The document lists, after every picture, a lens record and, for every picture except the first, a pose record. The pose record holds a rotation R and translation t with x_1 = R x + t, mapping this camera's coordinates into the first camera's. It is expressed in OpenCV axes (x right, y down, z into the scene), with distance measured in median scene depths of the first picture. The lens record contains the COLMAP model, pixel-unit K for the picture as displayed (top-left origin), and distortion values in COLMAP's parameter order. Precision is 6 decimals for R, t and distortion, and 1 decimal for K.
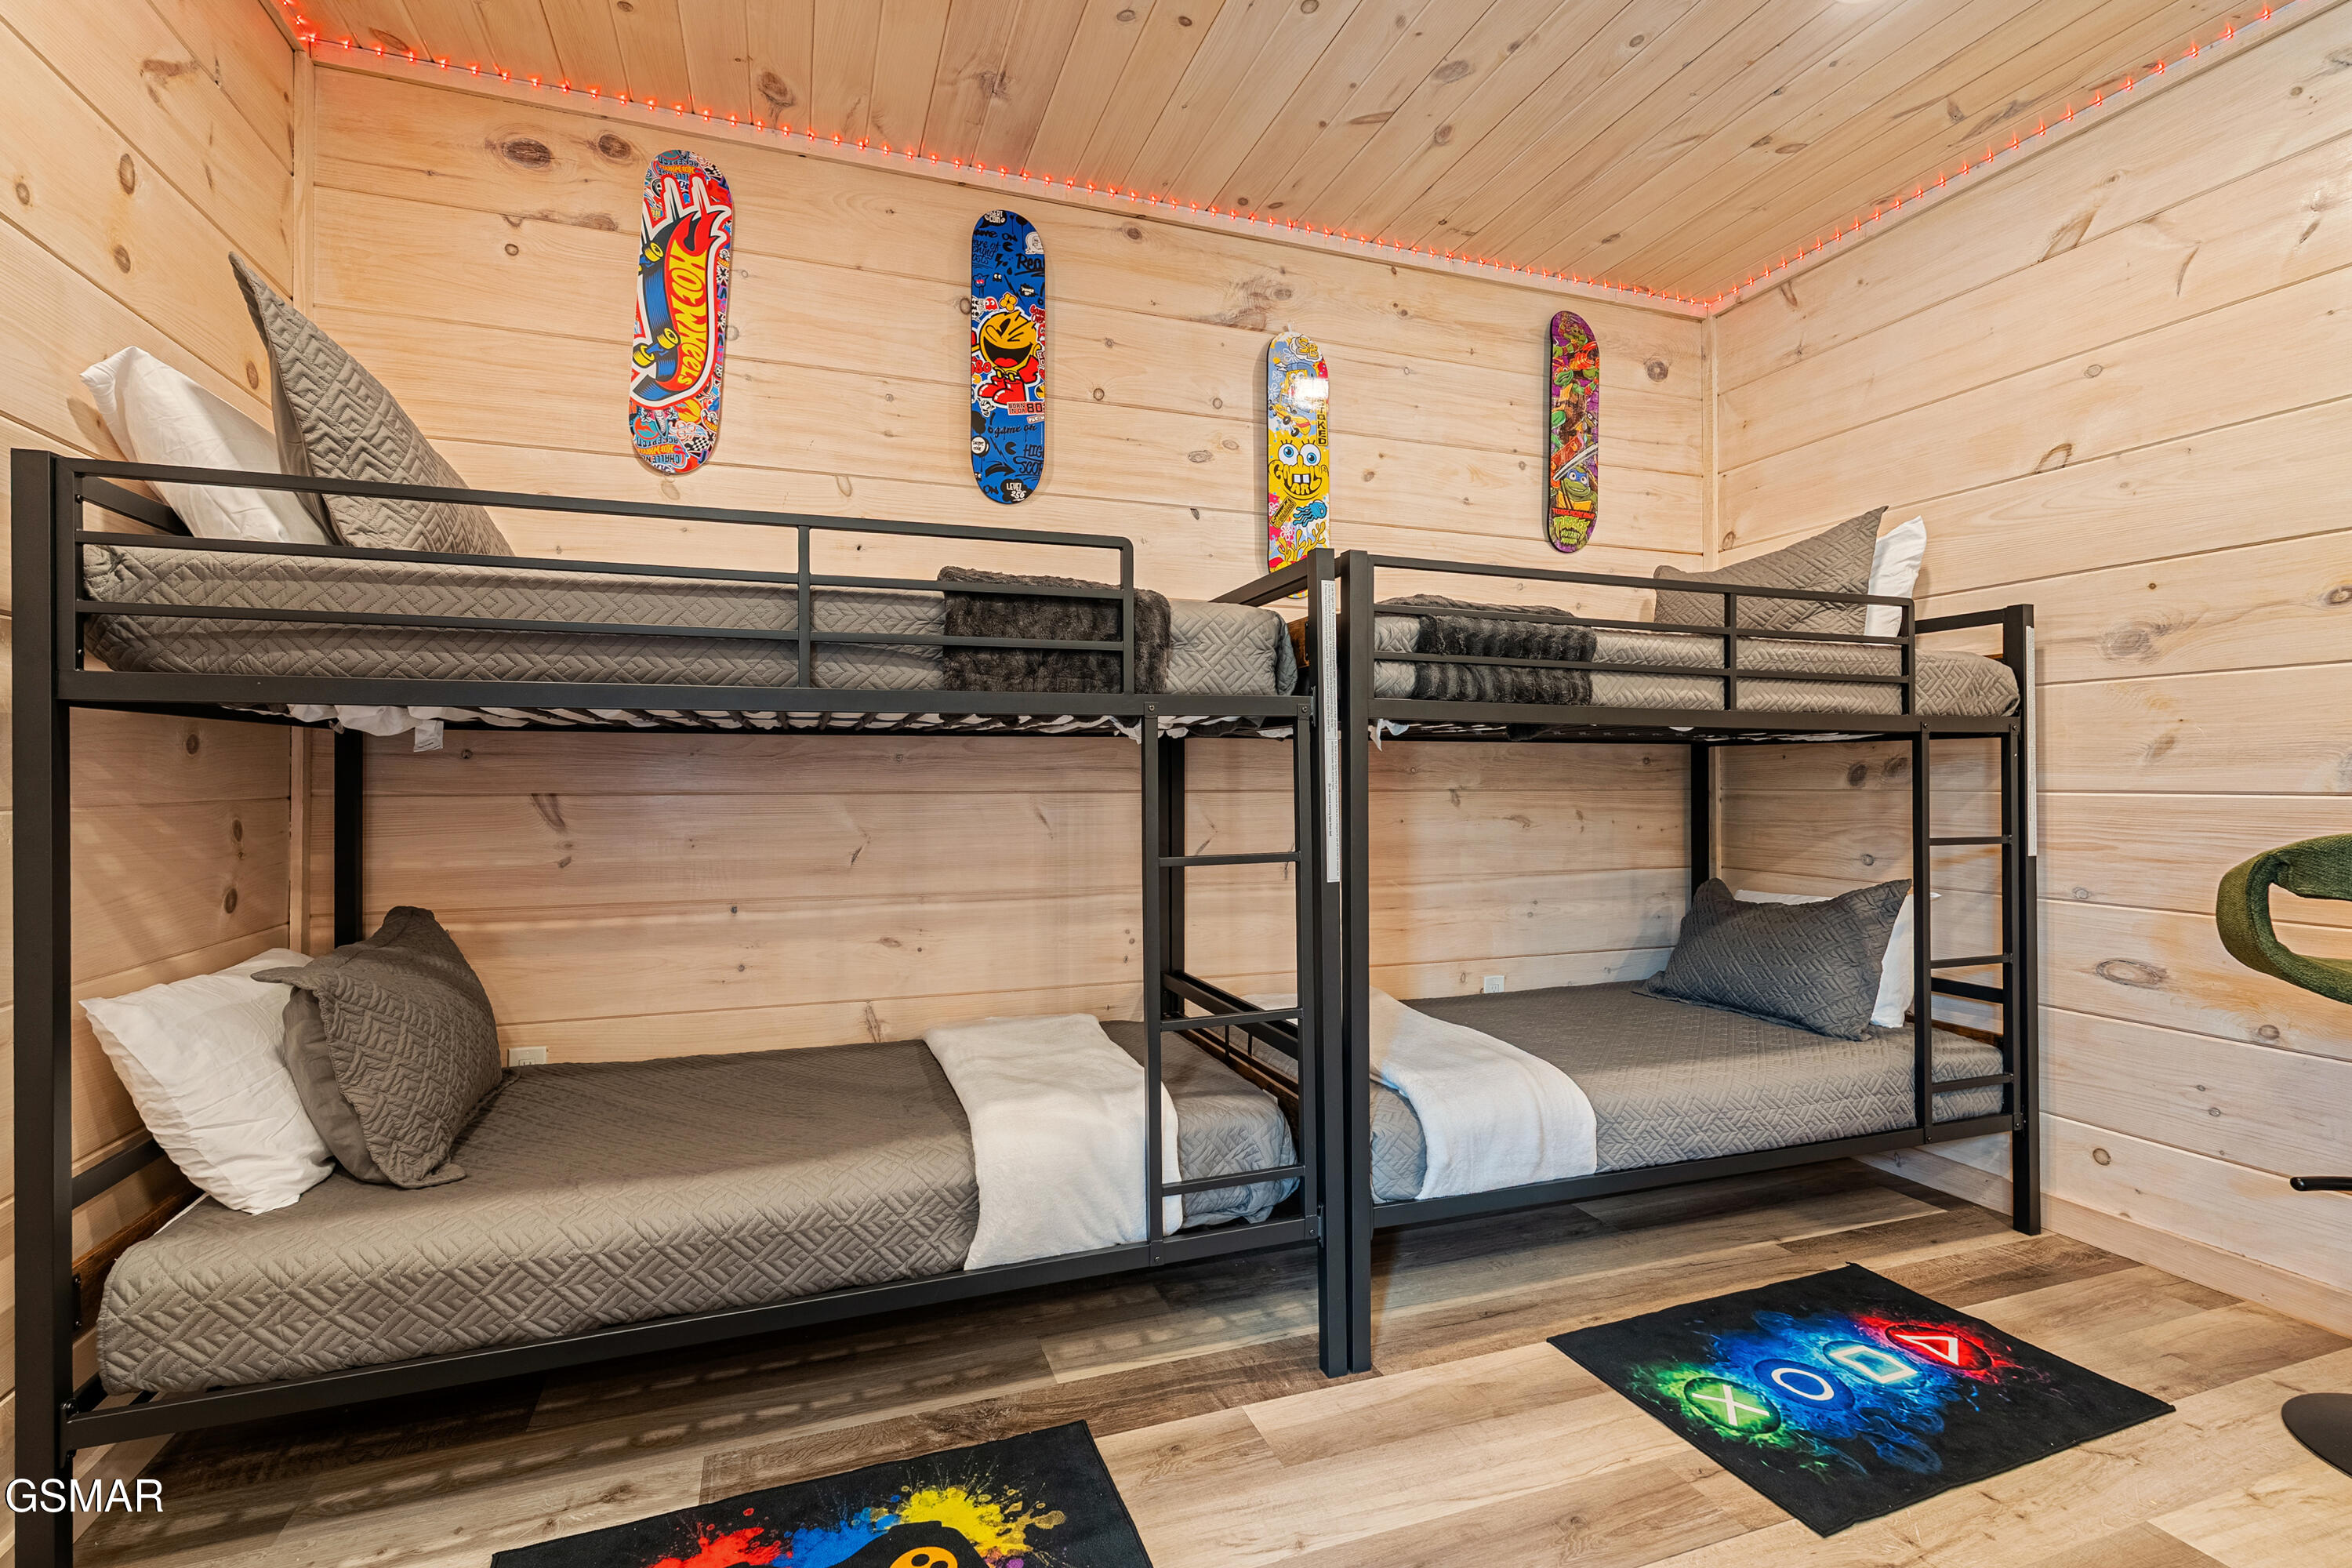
lens RADIAL K [[1043.9, 0, 1152.8], [0, 1043.9, 770.8], [0, 0, 1]] dist [0.001369, 0.000395]
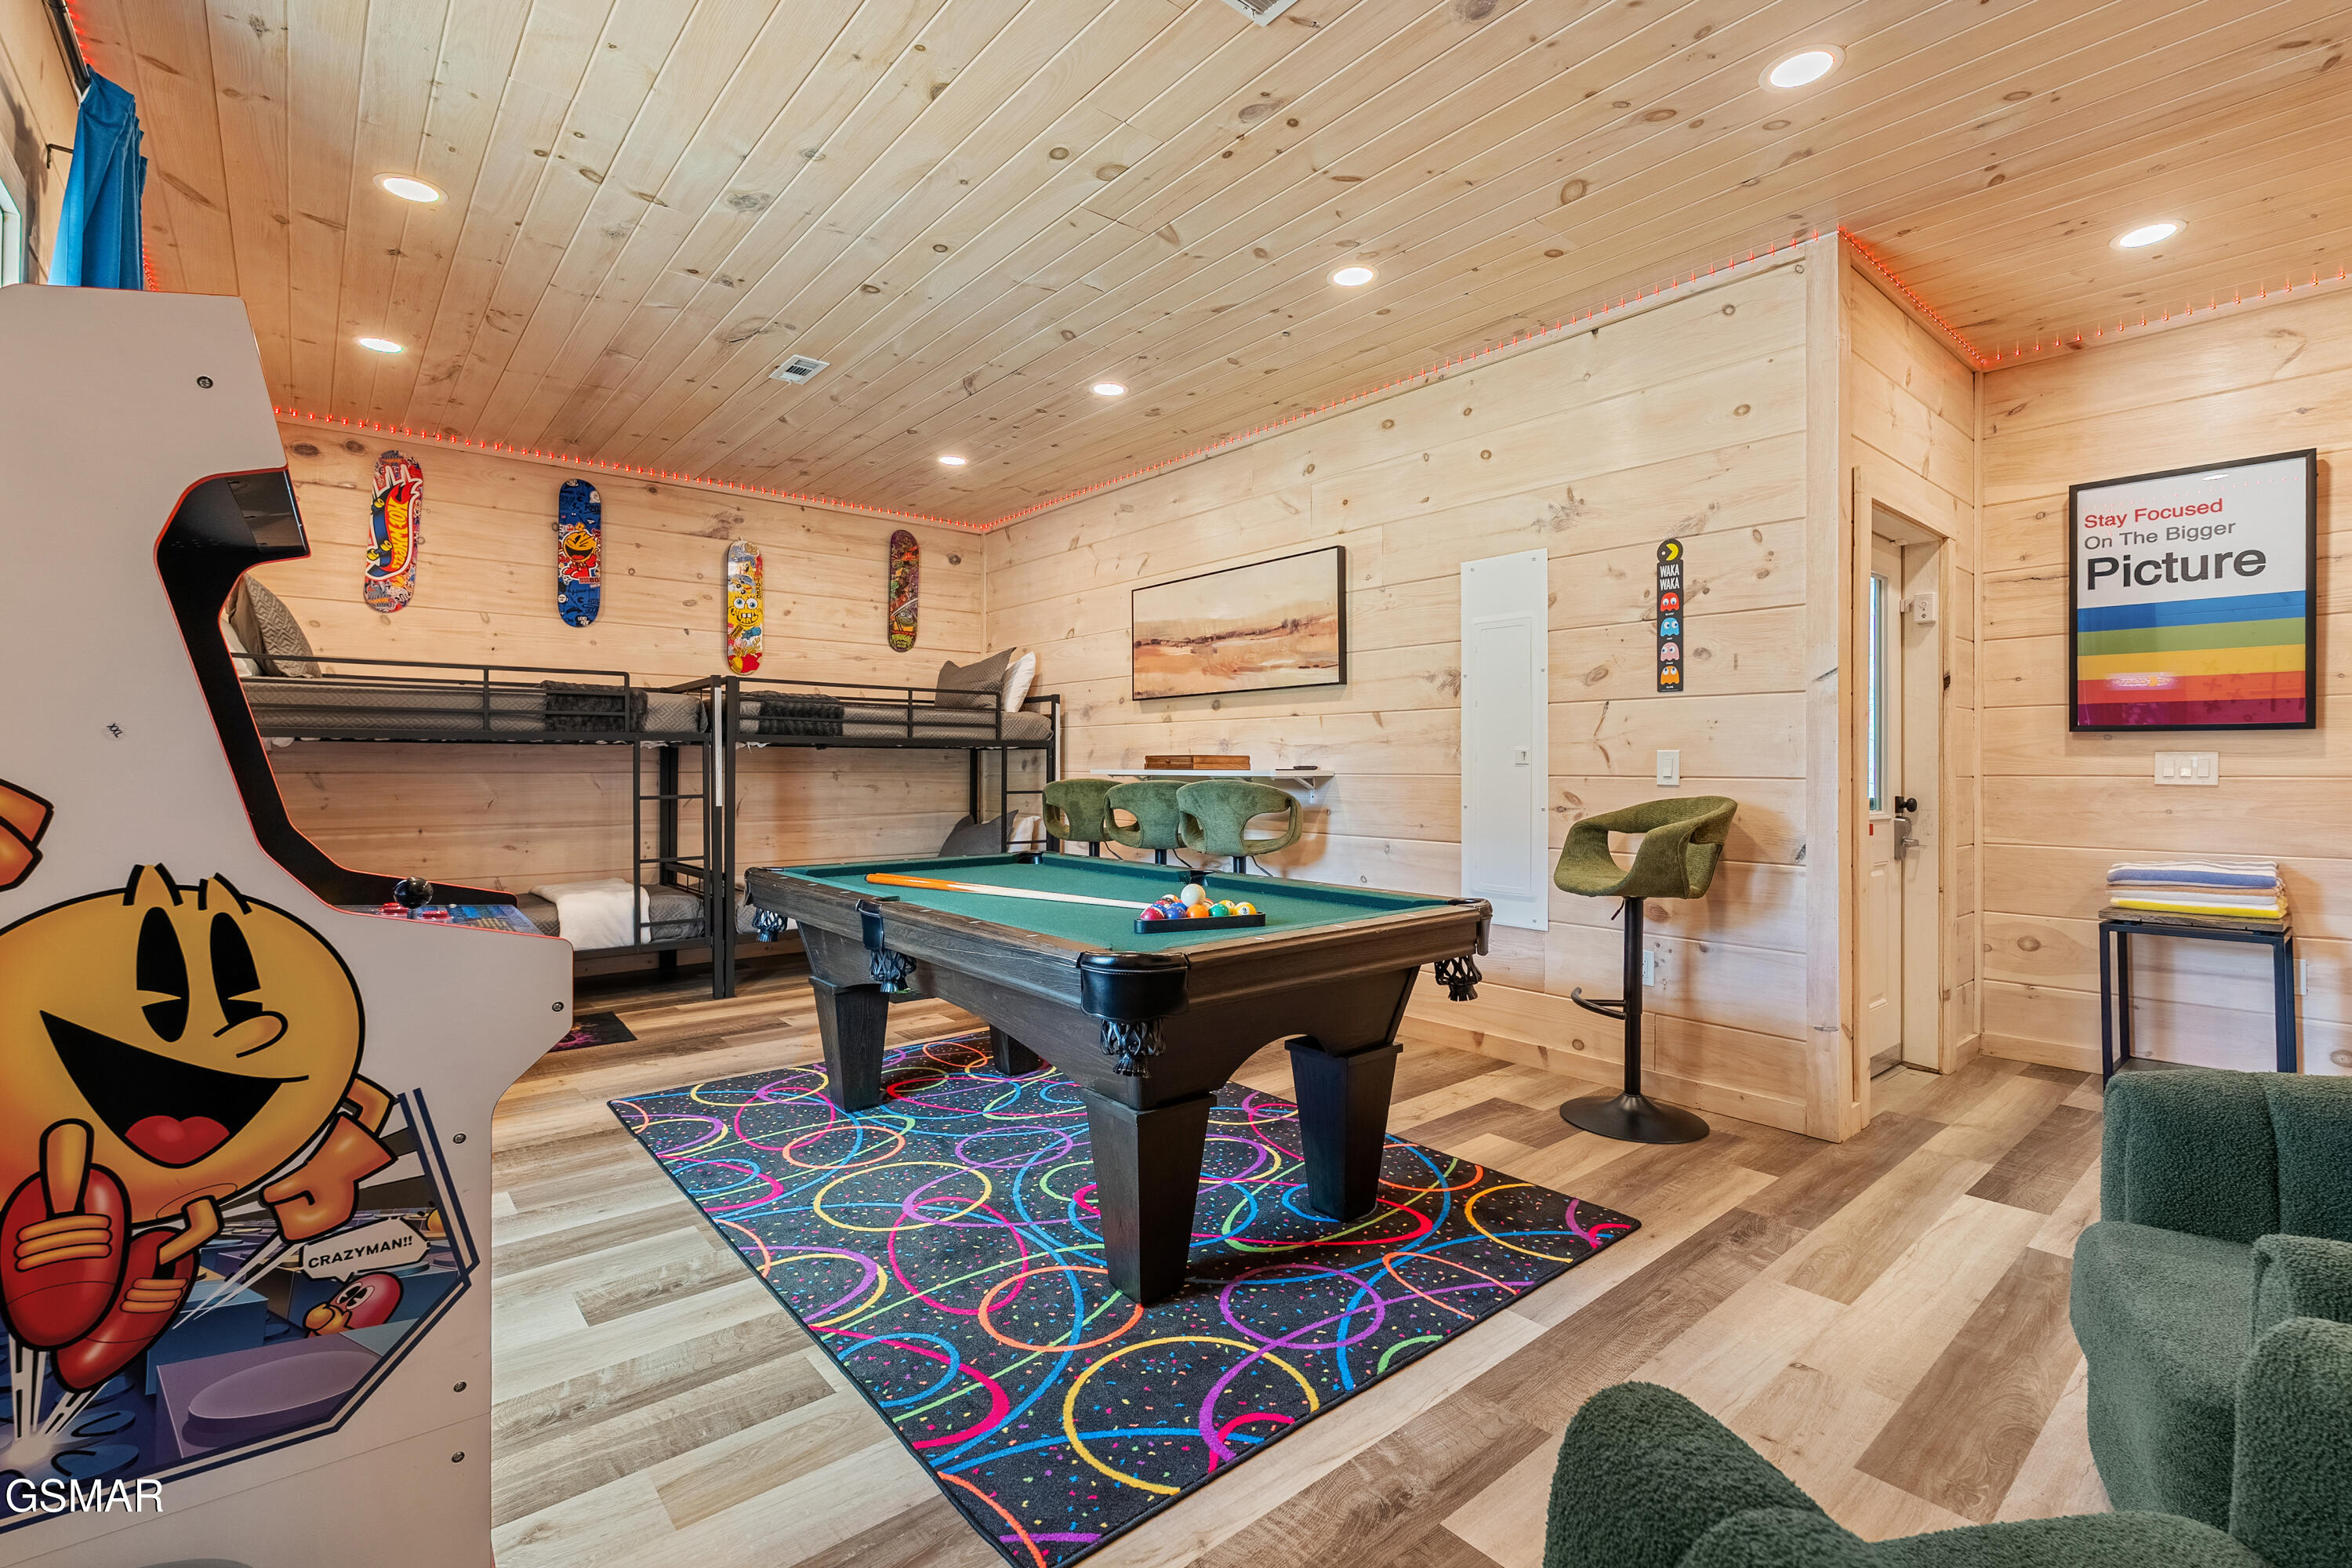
lens RADIAL K [[1044.0, 0, 1169.1], [0, 1044.0, 757.2], [0, 0, 1]] dist [-0.003926, -0.000172]
pose [[0.935414, 0.005191, 0.353516, 0.219633], [-0.004002, 0.999984, -0.004097, -0.004762], [-0.353531, 0.002417, 0.935420, -1.298795]]
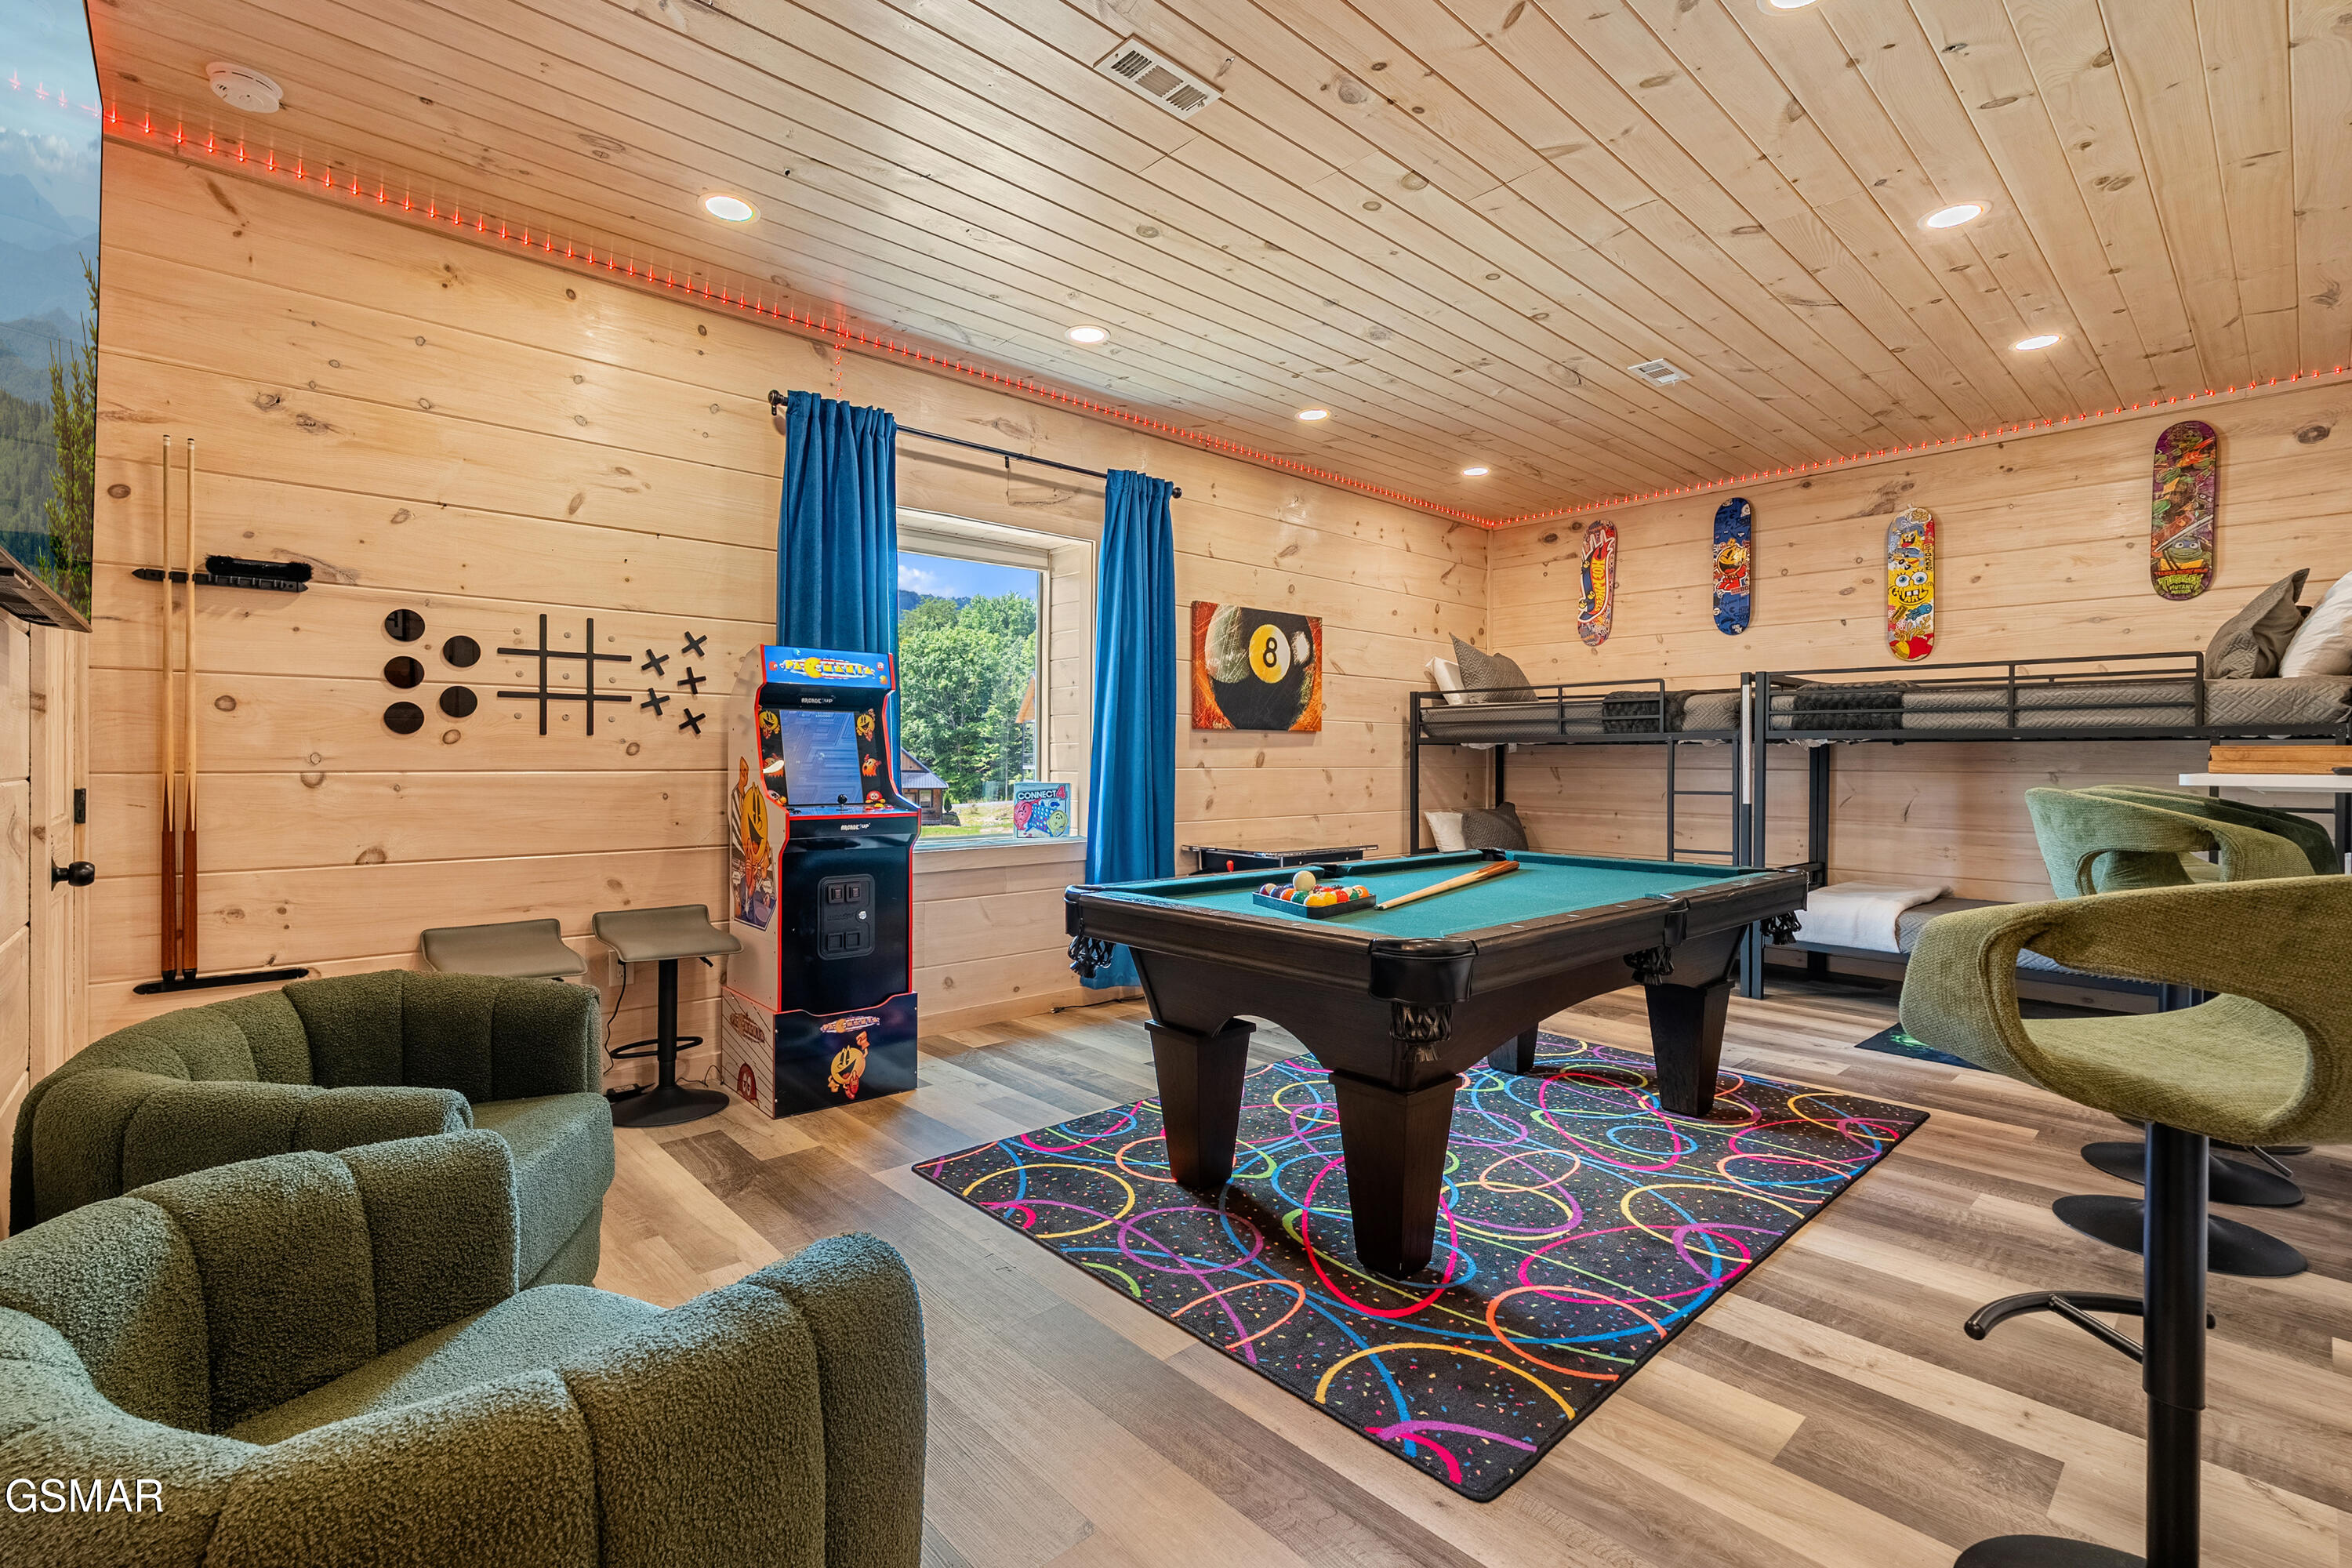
lens RADIAL K [[1047.4, 0, 1169.0], [0, 1047.4, 767.6], [0, 0, 1]] dist [0.003403, 0.000793]
pose [[0.395183, 0.010647, -0.918541, 1.437830], [-0.000885, 0.999937, 0.011209, -0.006241], [0.918602, -0.003617, 0.395168, -0.953705]]
